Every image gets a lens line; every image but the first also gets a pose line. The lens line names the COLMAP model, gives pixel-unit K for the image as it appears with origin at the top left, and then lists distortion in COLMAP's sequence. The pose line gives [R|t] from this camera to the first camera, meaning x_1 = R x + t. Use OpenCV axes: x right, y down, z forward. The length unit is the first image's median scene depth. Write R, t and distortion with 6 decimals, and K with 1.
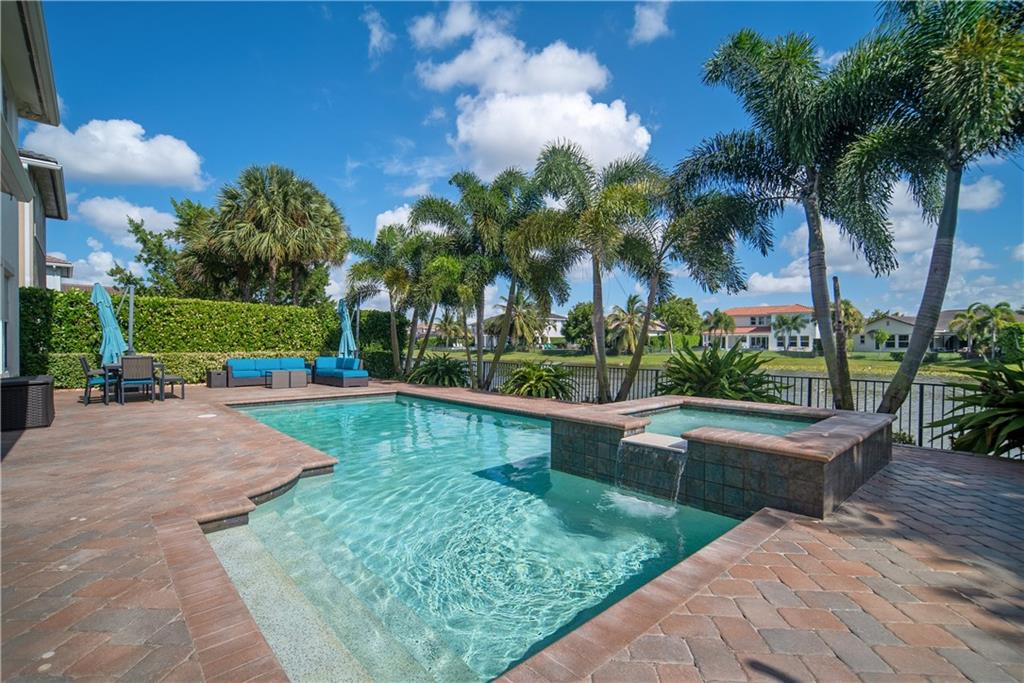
lens RADIAL K [[435.7, 0, 514.5], [0, 435.7, 351.5], [0, 0, 1]] dist [0.000094, 0.000024]
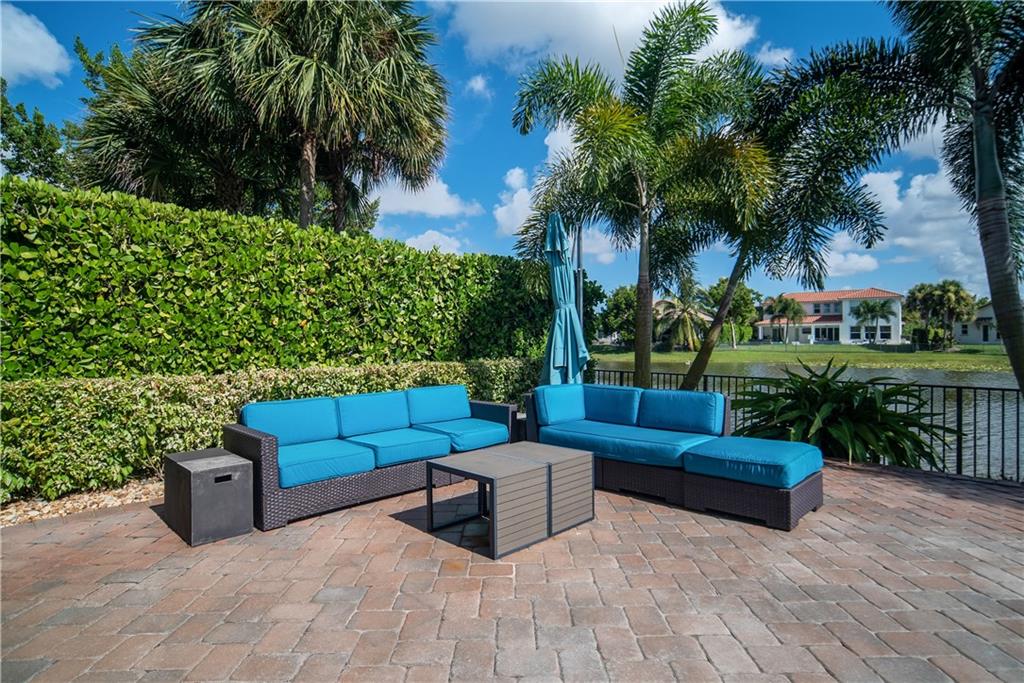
lens RADIAL K [[482.0, 0, 512.6], [0, 482.0, 344.5], [0, 0, 1]] dist [-0.026667, 0.027311]
pose [[0.999208, -0.008923, 0.038772, -0.409312], [0.009107, 0.999948, -0.004596, -0.012280], [-0.038729, 0.004946, 0.999238, 0.568813]]
